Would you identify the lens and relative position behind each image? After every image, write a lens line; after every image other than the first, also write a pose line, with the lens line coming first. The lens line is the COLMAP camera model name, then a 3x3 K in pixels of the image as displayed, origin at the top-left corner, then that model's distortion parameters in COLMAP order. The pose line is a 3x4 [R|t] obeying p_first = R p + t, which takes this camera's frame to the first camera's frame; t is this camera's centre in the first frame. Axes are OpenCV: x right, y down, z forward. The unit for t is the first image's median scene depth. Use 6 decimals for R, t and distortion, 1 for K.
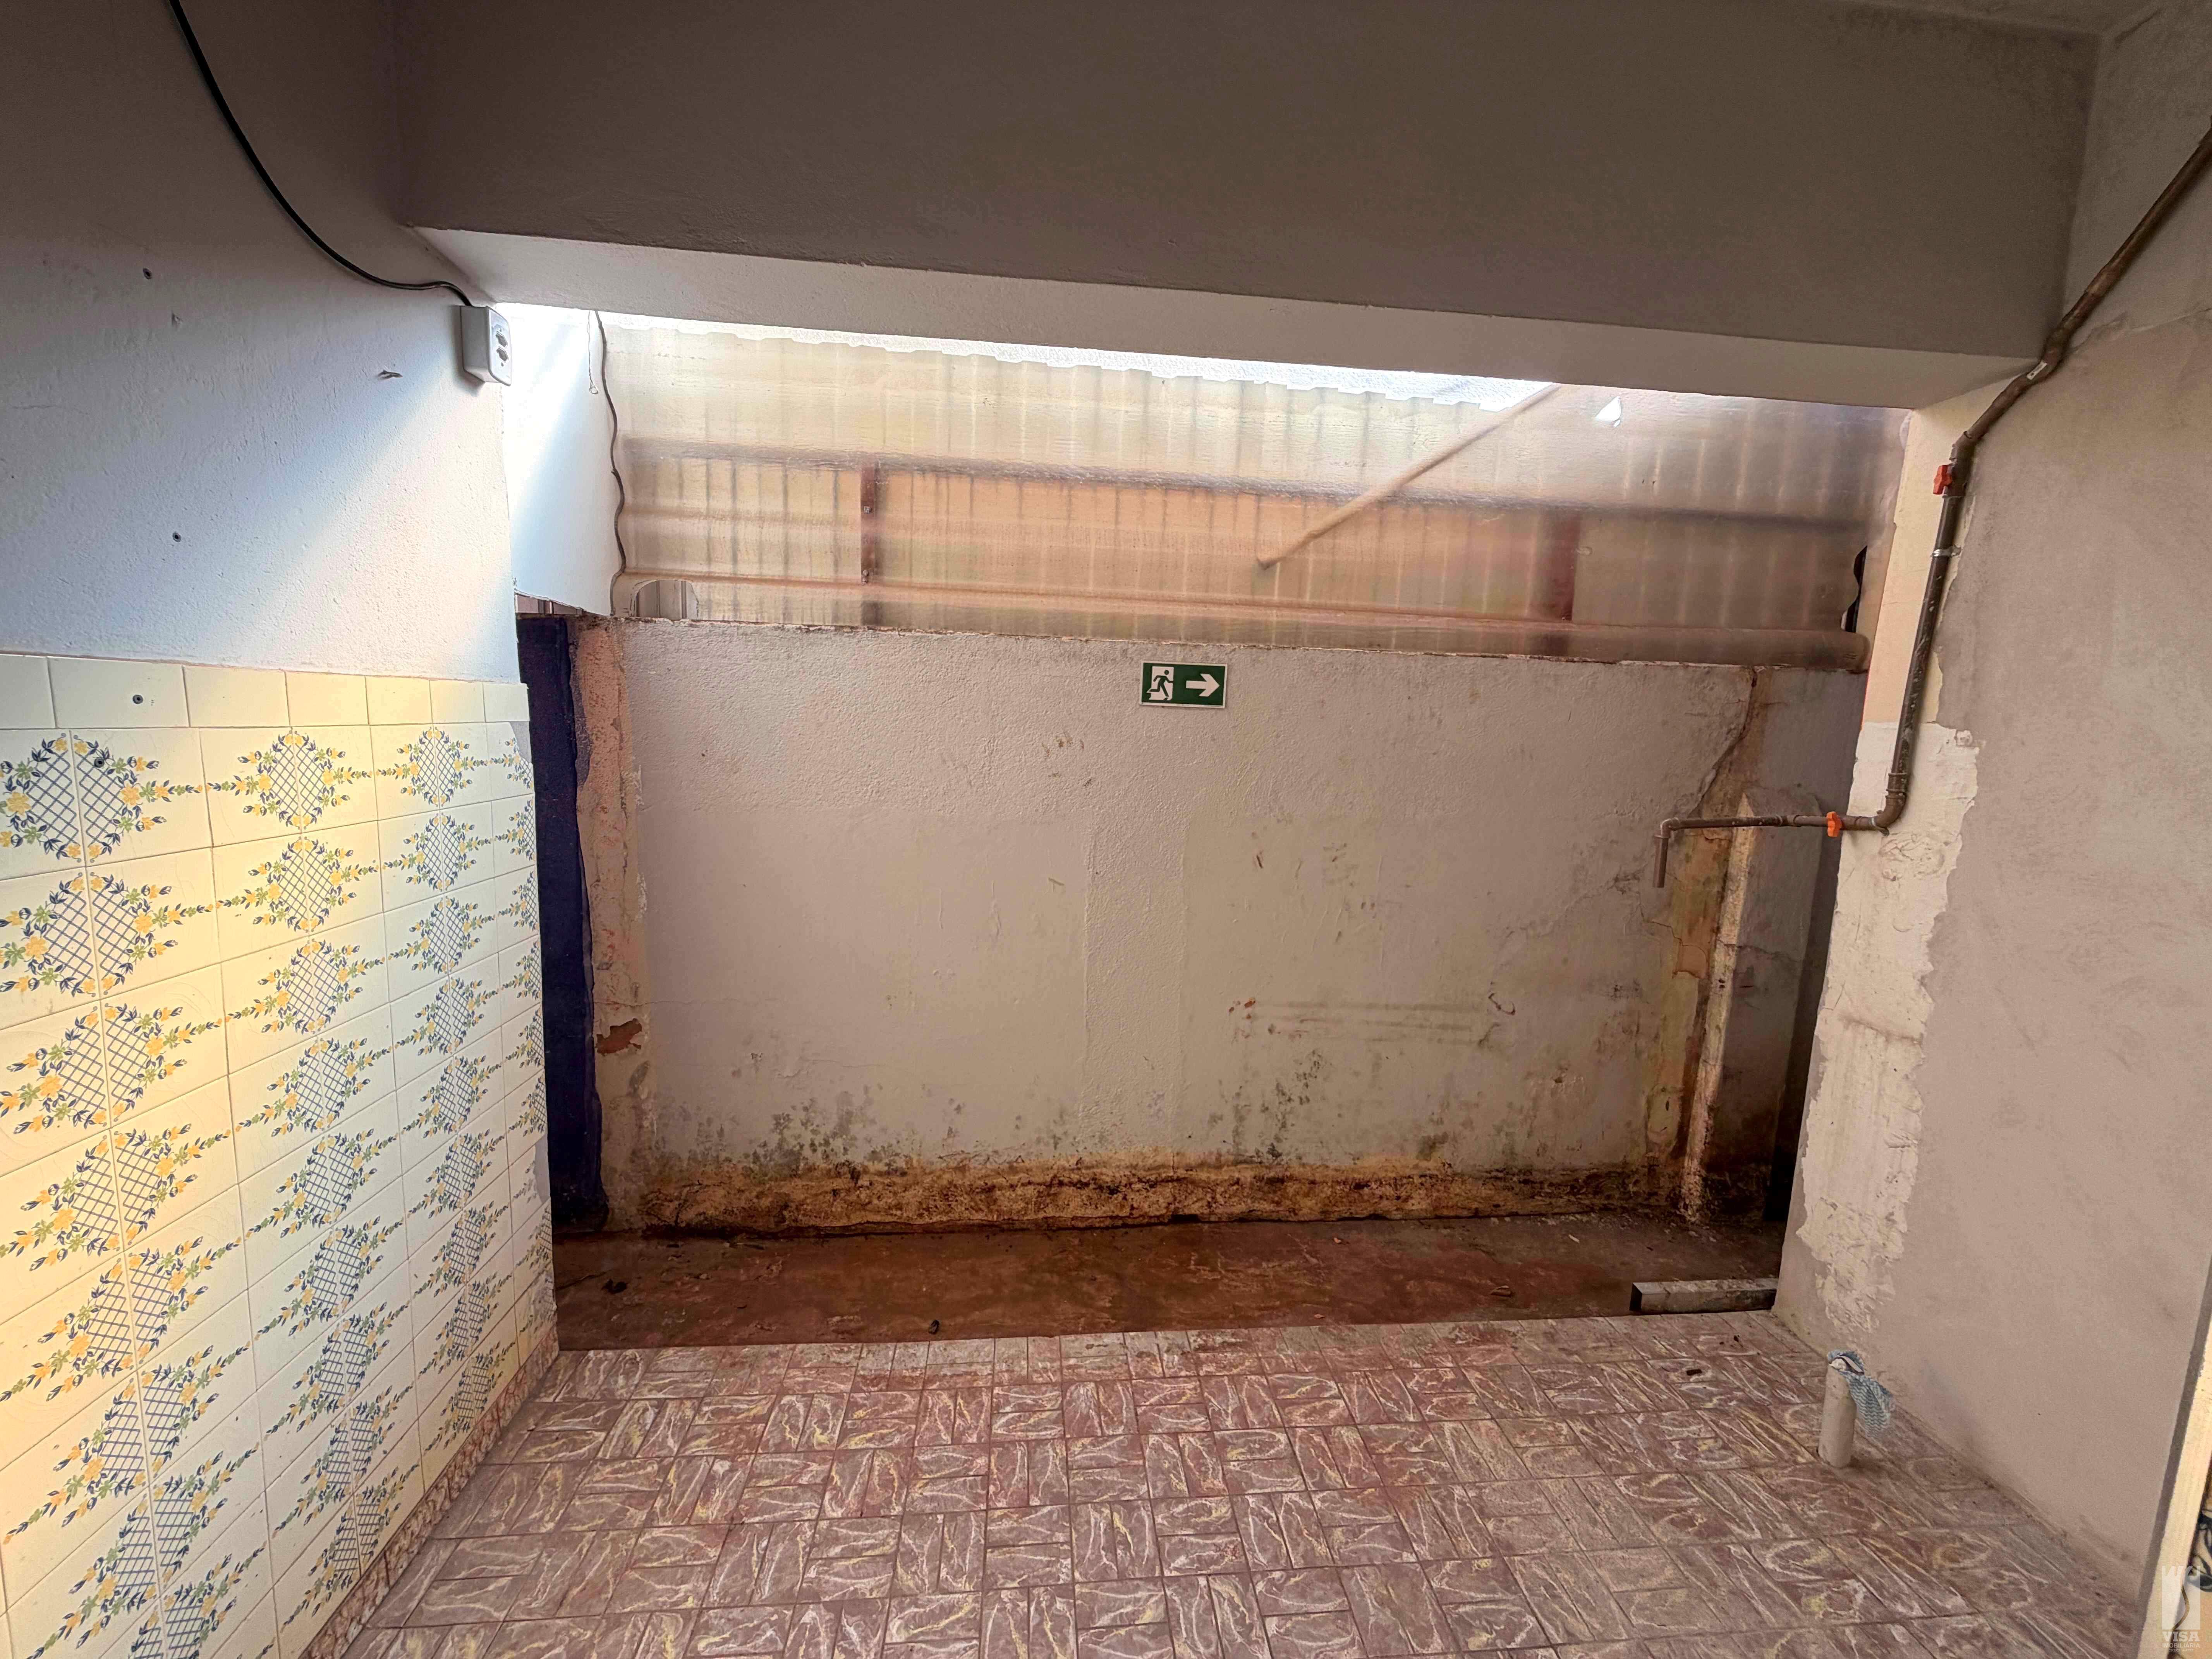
lens RADIAL K [[881.6, 0, 1105.0], [0, 881.6, 827.8], [0, 0, 1]] dist [0.001037, -0.000076]
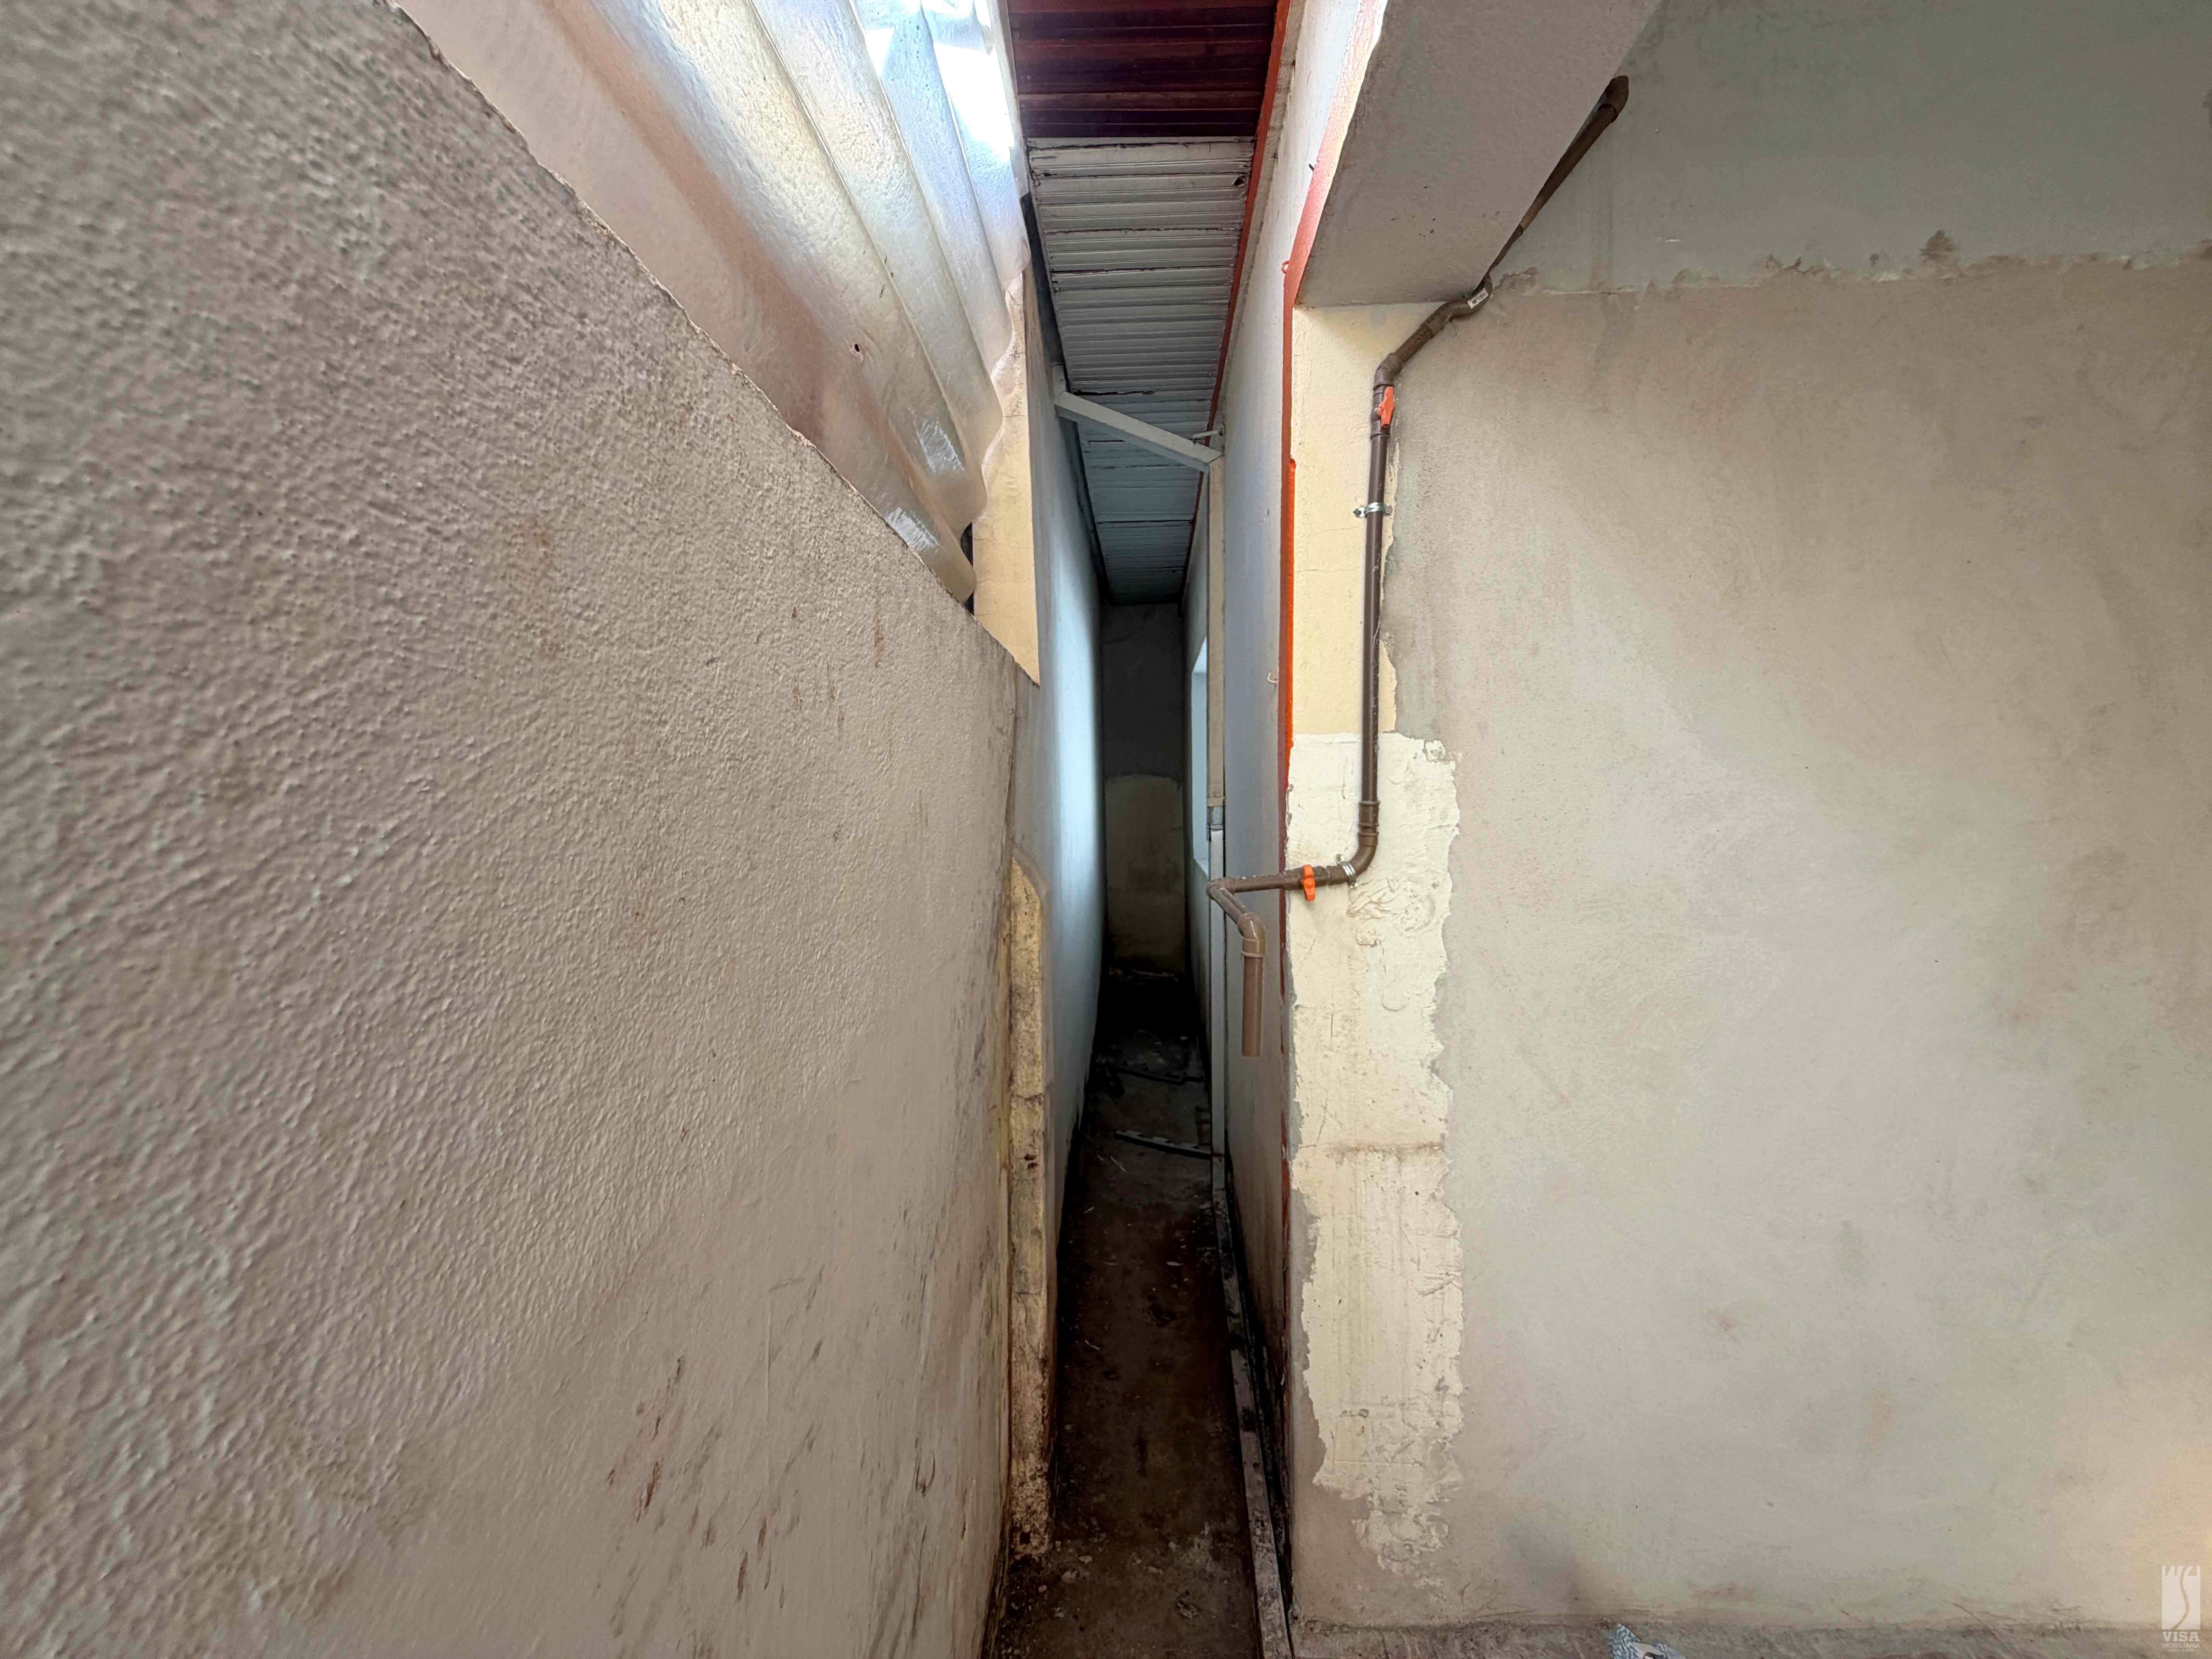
lens RADIAL K [[881.6, 0, 1107.1], [0, 881.6, 820.3], [0, 0, 1]] dist [0.001037, -0.000076]
pose [[0.135913, -0.075550, 0.987836, 0.155605], [0.148360, 0.987397, 0.055104, -0.128384], [-0.979550, 0.139066, 0.145408, 1.194379]]
